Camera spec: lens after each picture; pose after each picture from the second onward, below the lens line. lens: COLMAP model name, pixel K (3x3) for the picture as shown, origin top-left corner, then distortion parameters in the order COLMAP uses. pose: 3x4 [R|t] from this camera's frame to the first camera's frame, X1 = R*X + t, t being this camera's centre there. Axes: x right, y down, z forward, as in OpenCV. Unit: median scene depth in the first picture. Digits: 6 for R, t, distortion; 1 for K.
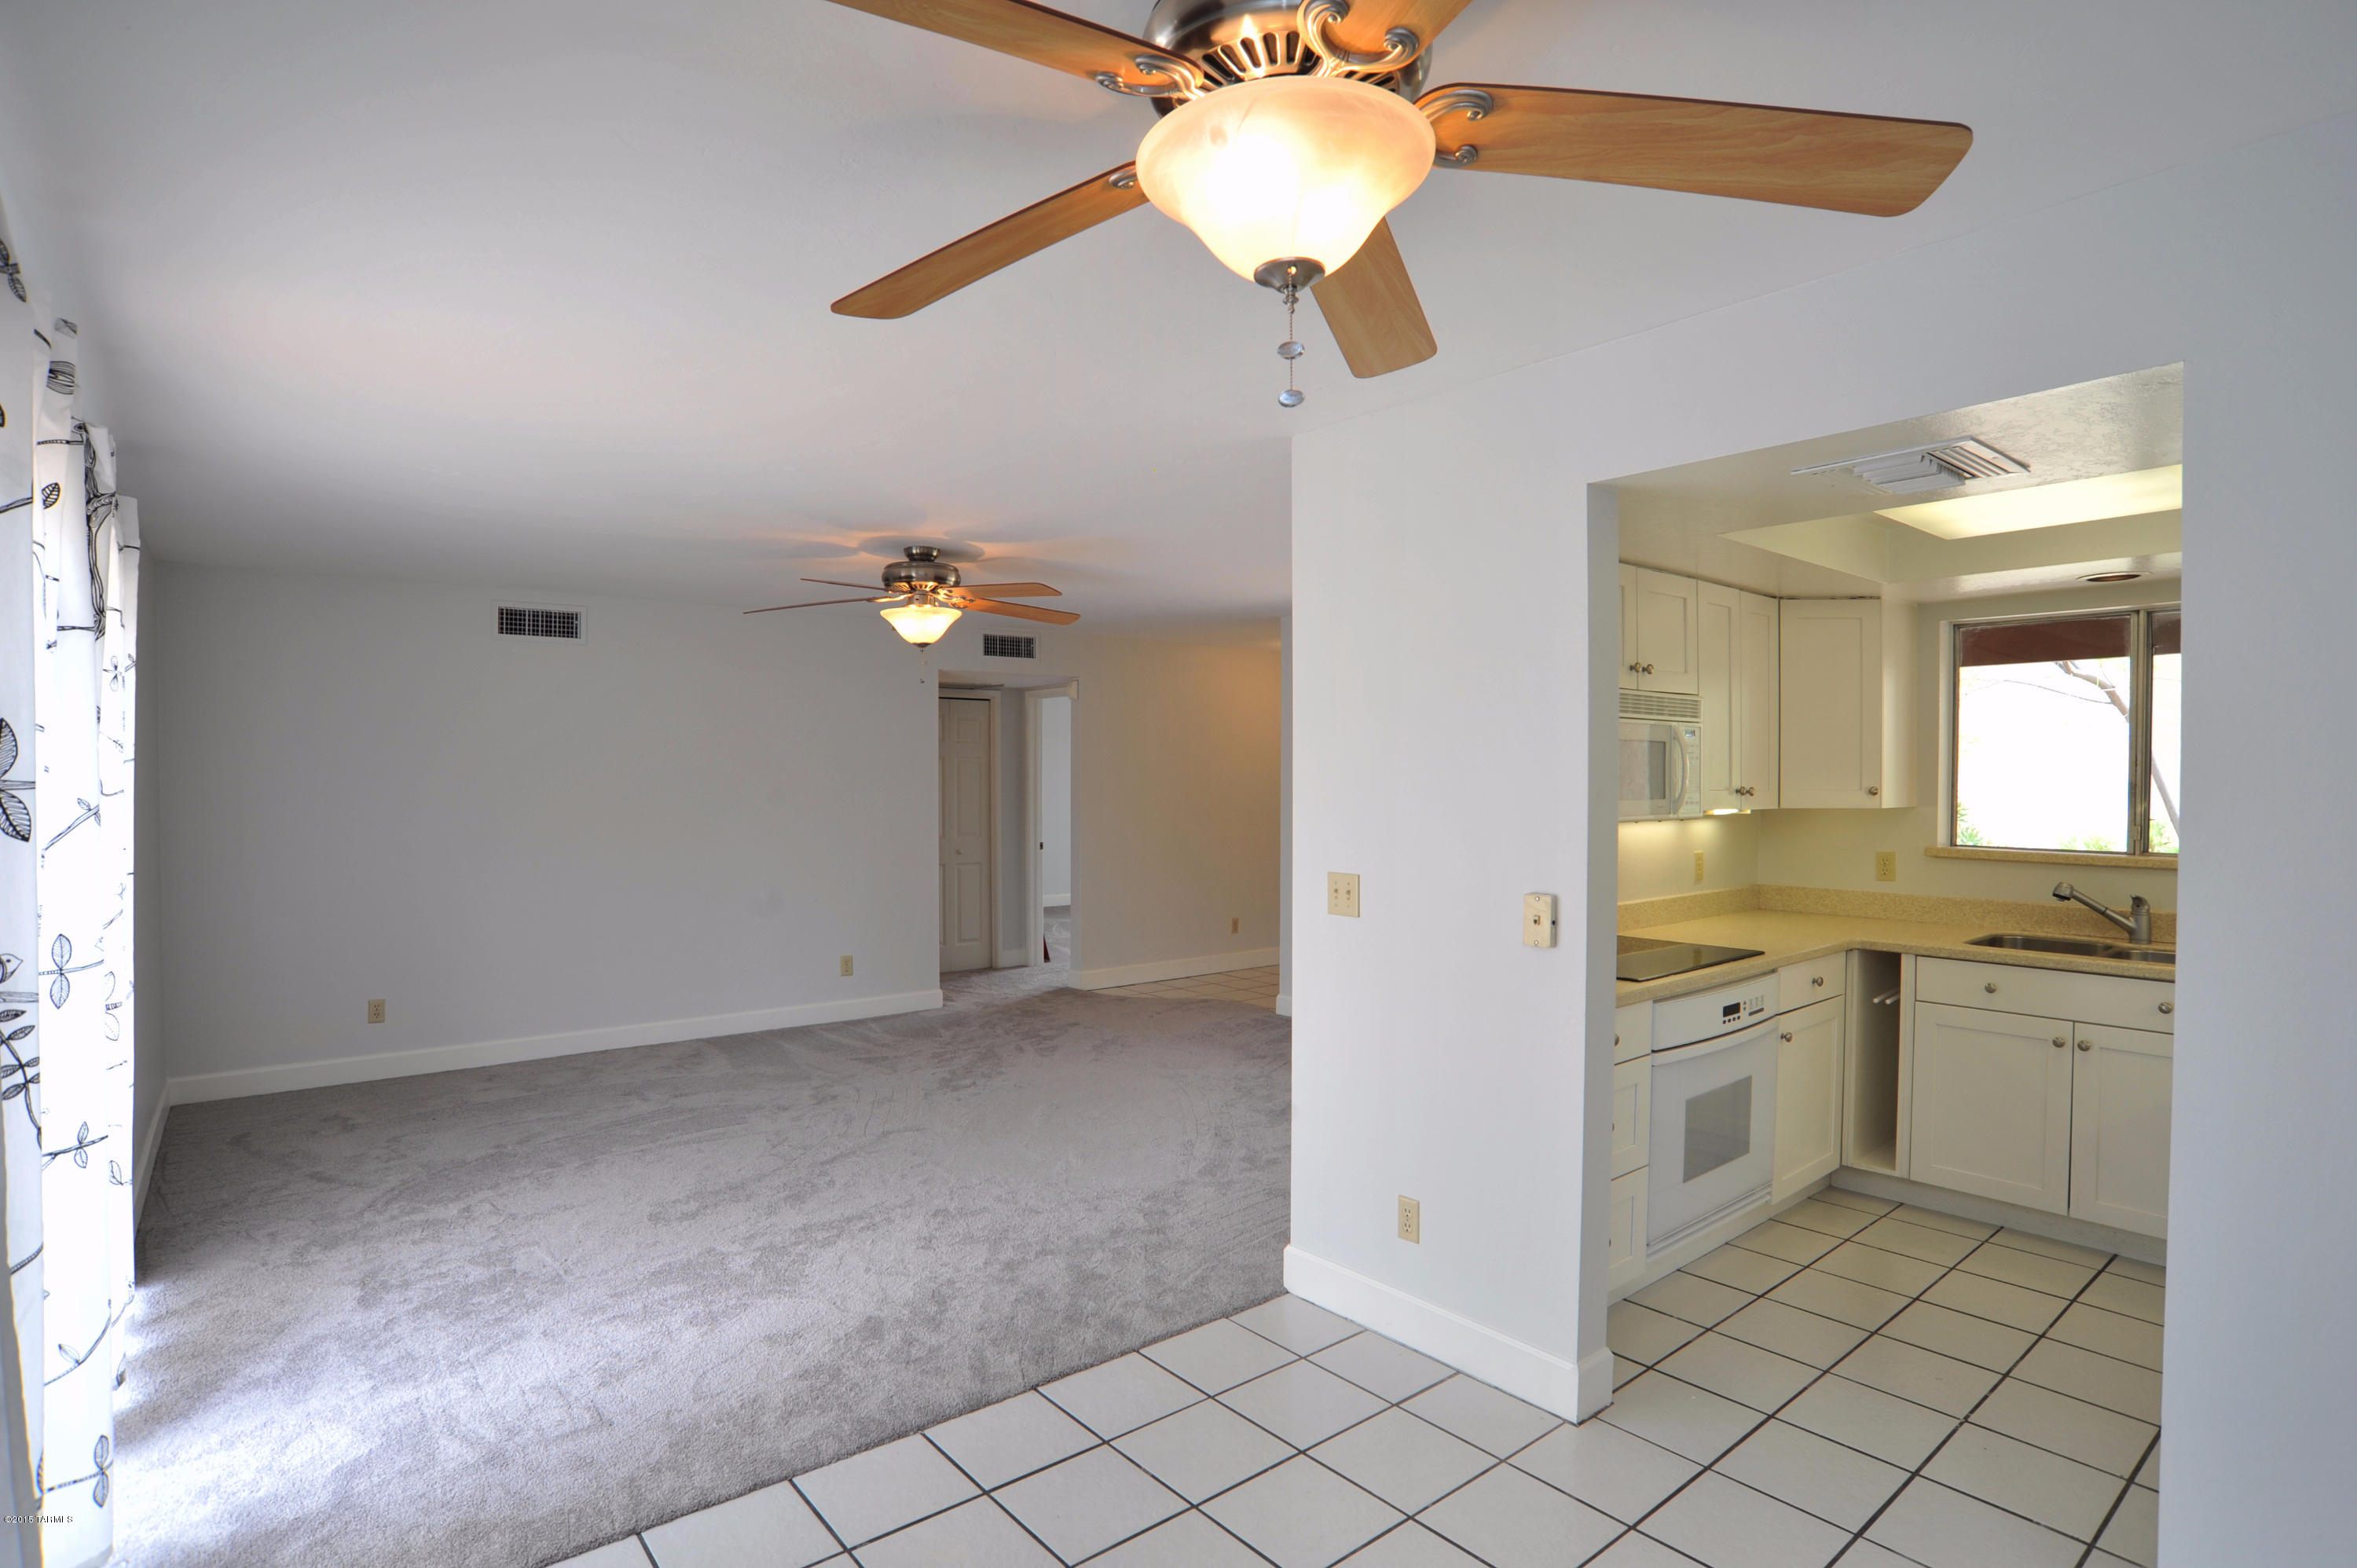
lens RADIAL K [[1185.7, 0, 1183.9], [0, 1185.7, 800.5], [0, 0, 1]] dist [-0.106880, 0.051219]
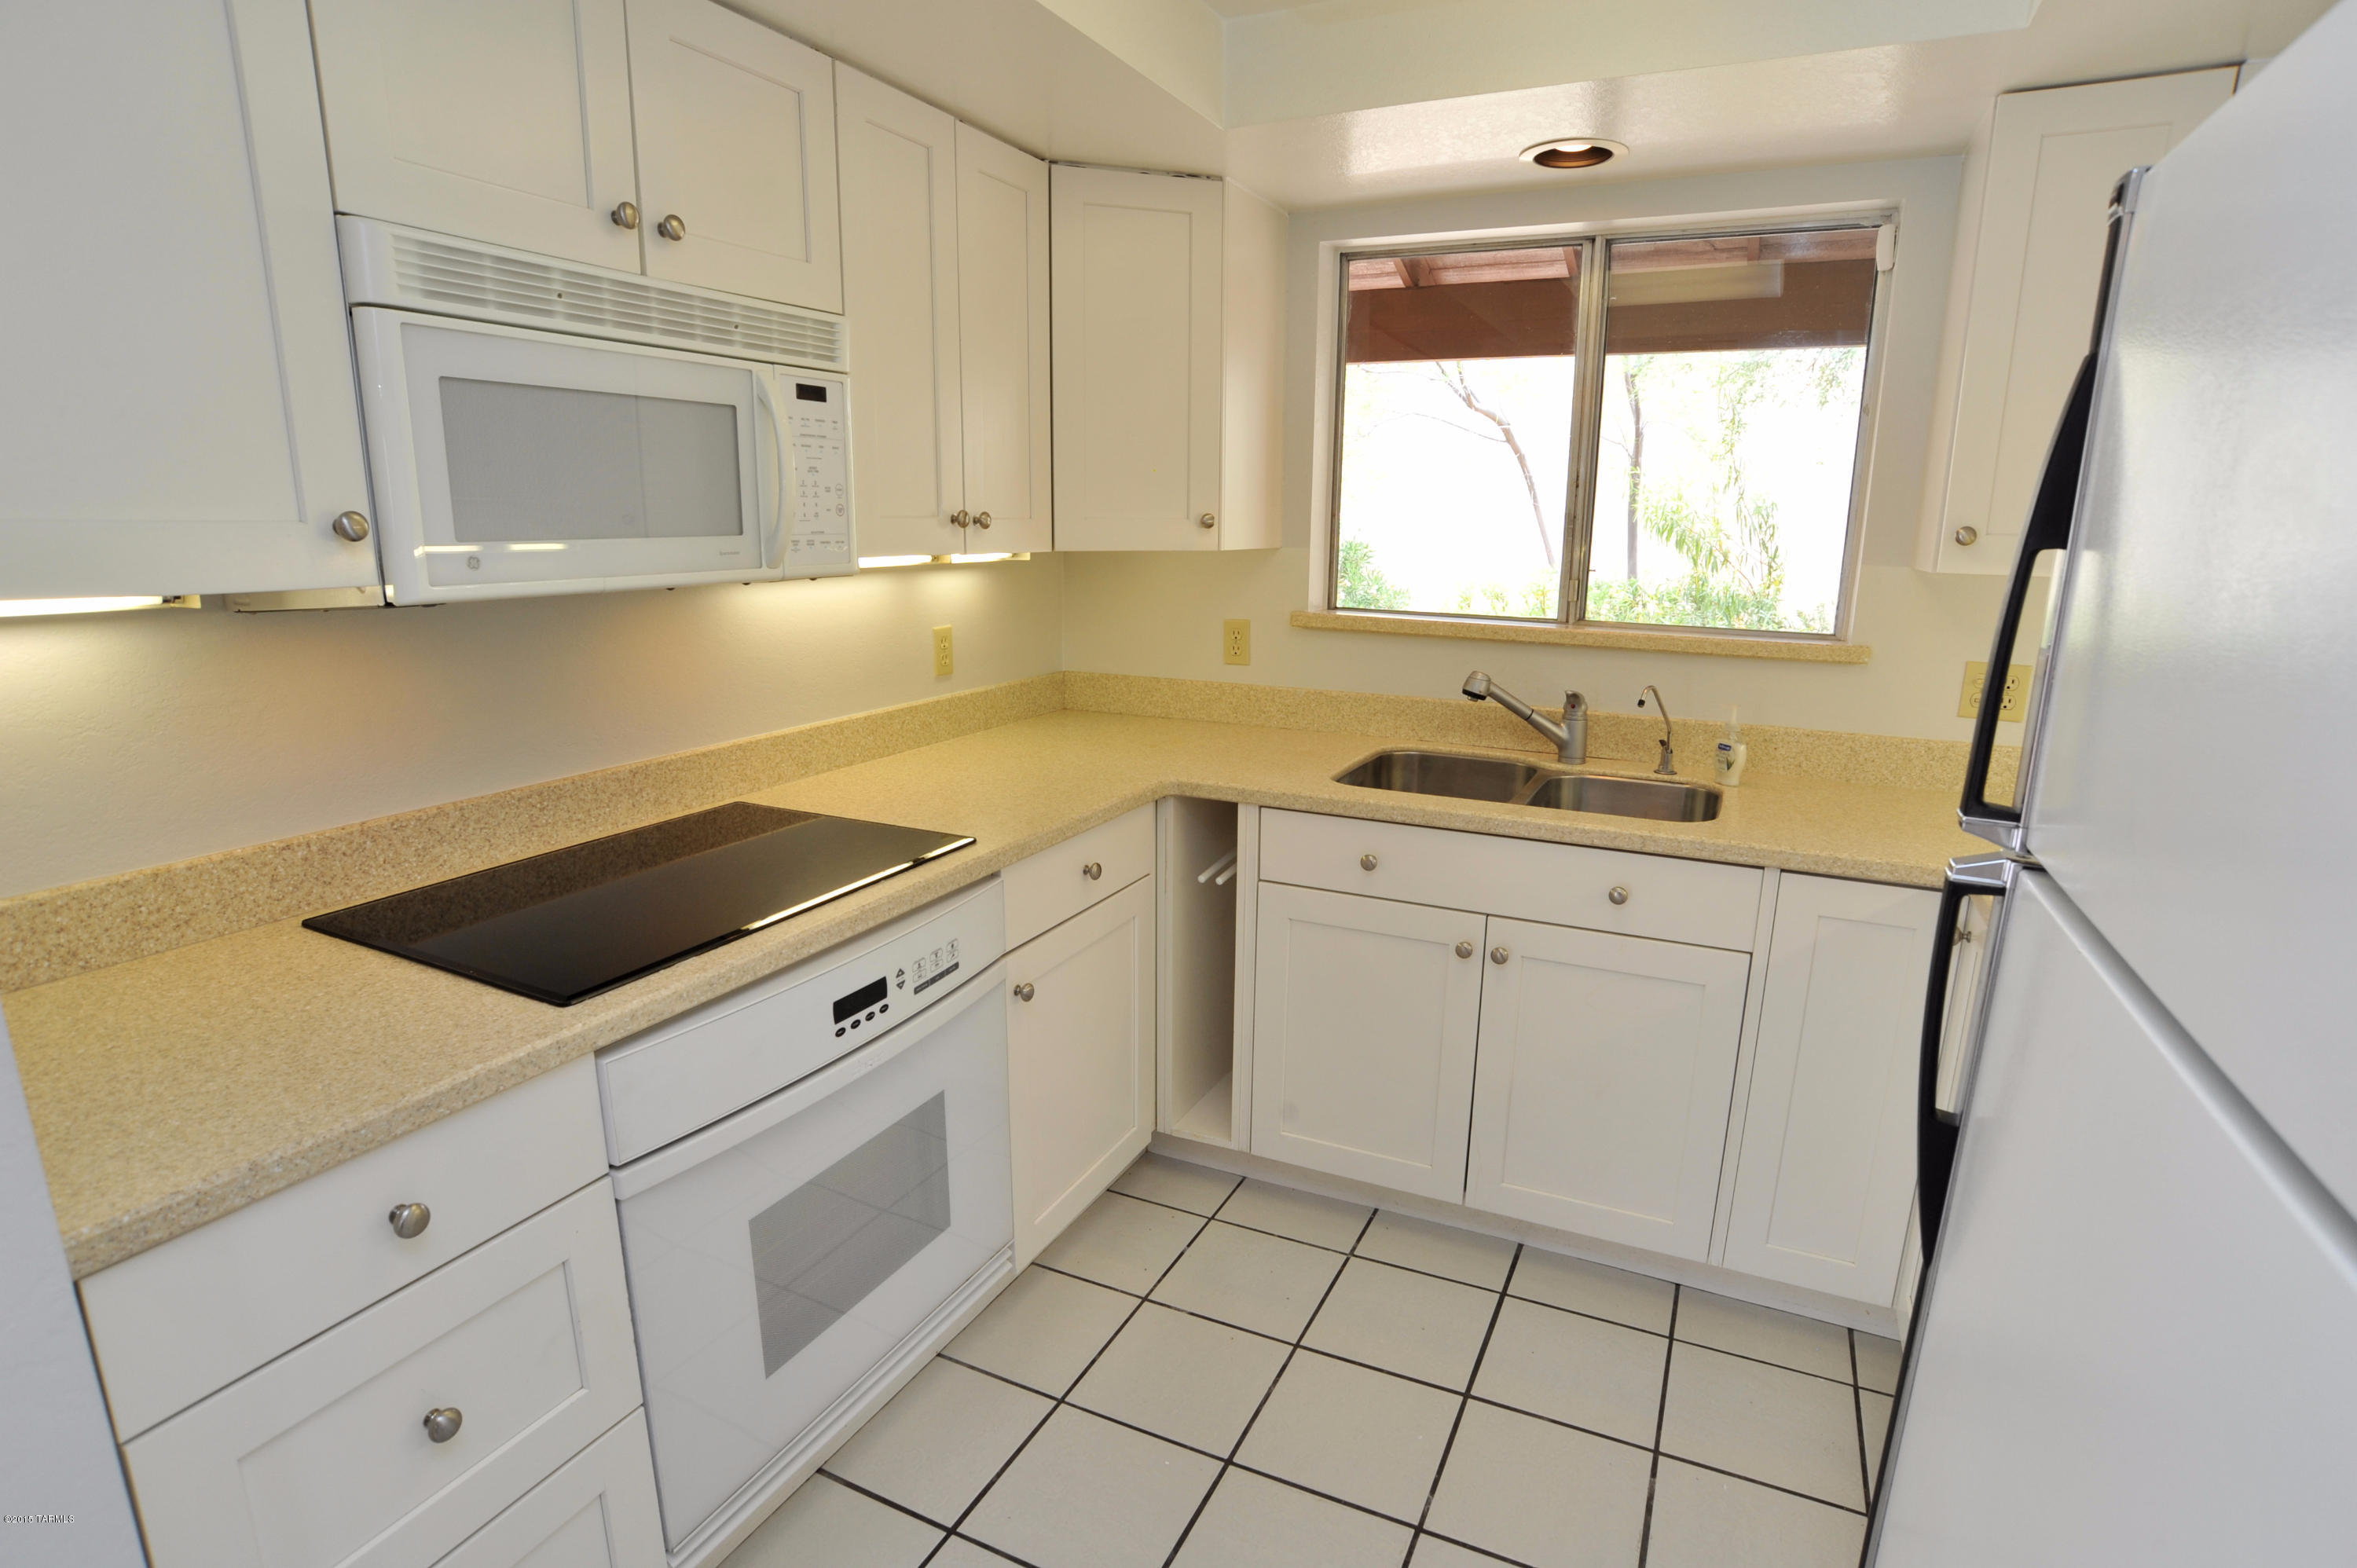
lens RADIAL K [[1190.1, 0, 1183.3], [0, 1190.1, 798.5], [0, 0, 1]] dist [-0.105873, 0.049284]
pose [[0.904827, -0.088920, 0.416391, 0.344024], [-0.001779, 0.977152, 0.212535, 0.001985], [-0.425776, -0.193048, 0.883995, 0.467873]]
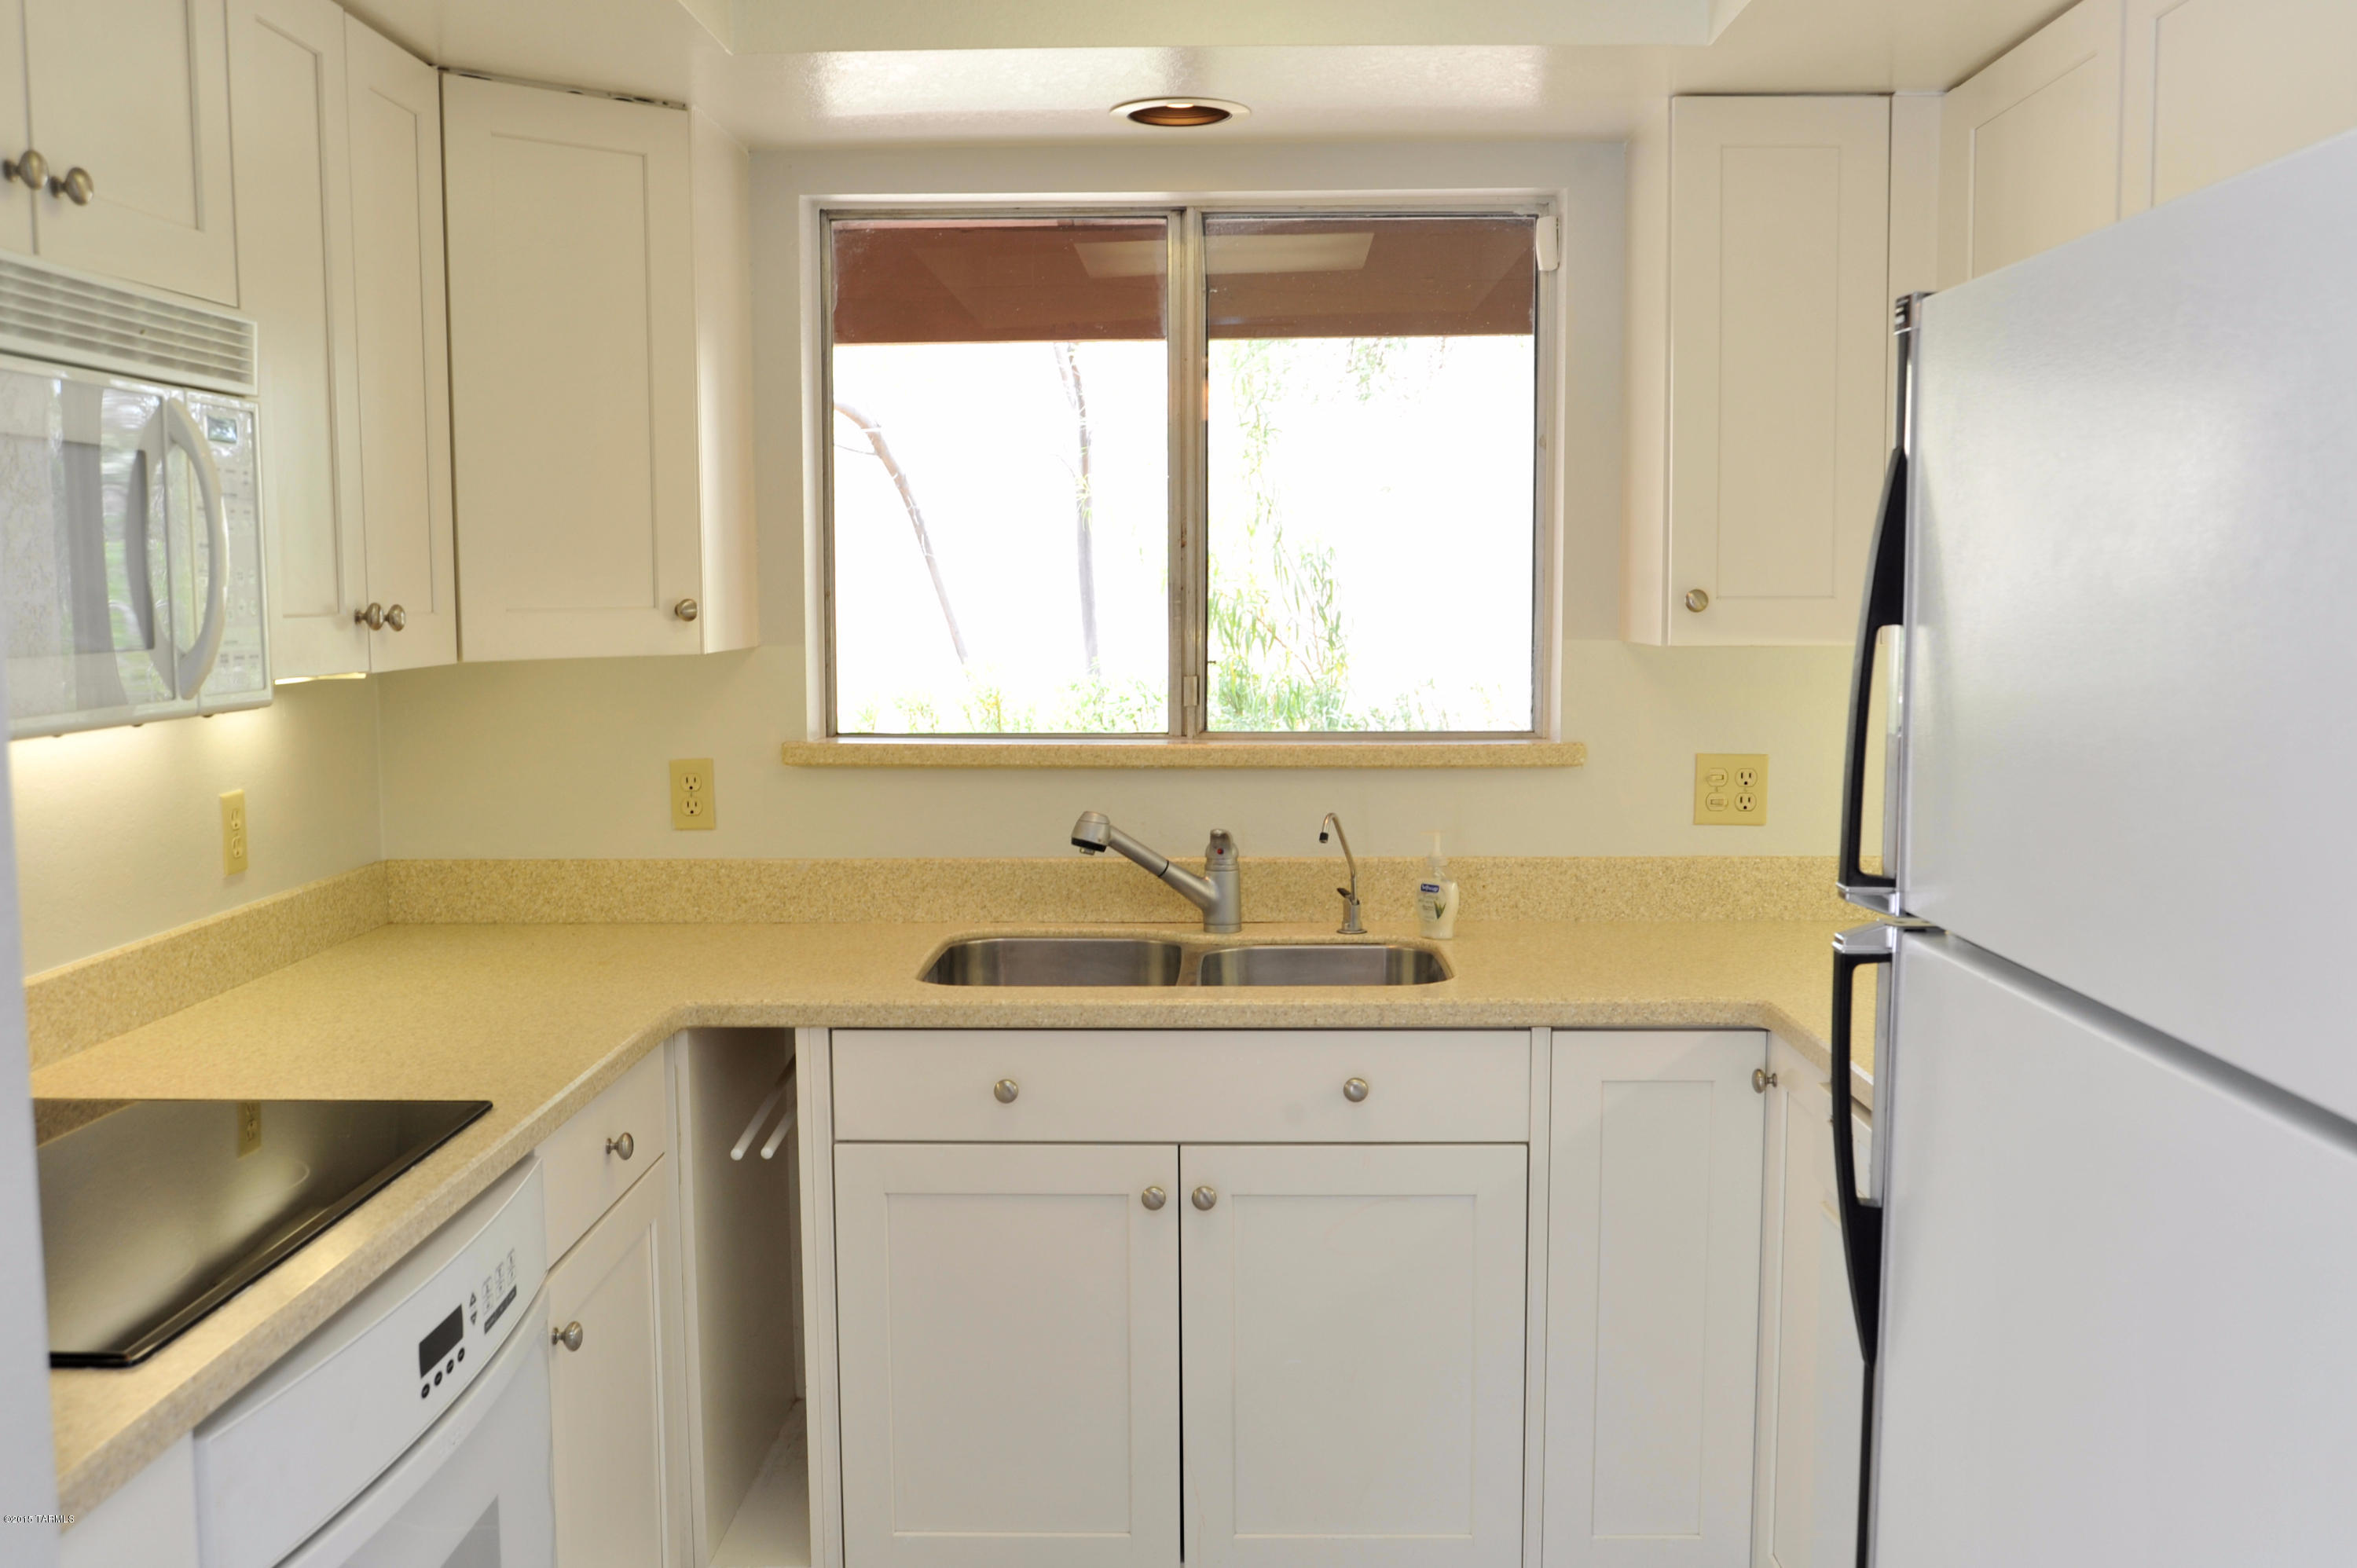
lens RADIAL K [[2176.9, 0, 1186.5], [0, 2176.9, 800.9], [0, 0, 1]] dist [-0.082472, 0.069099]
pose [[0.640114, -0.079542, 0.764151, 0.153465], [0.020109, 0.996020, 0.086833, -0.004358], [-0.768017, -0.040217, 0.639166, 0.424973]]
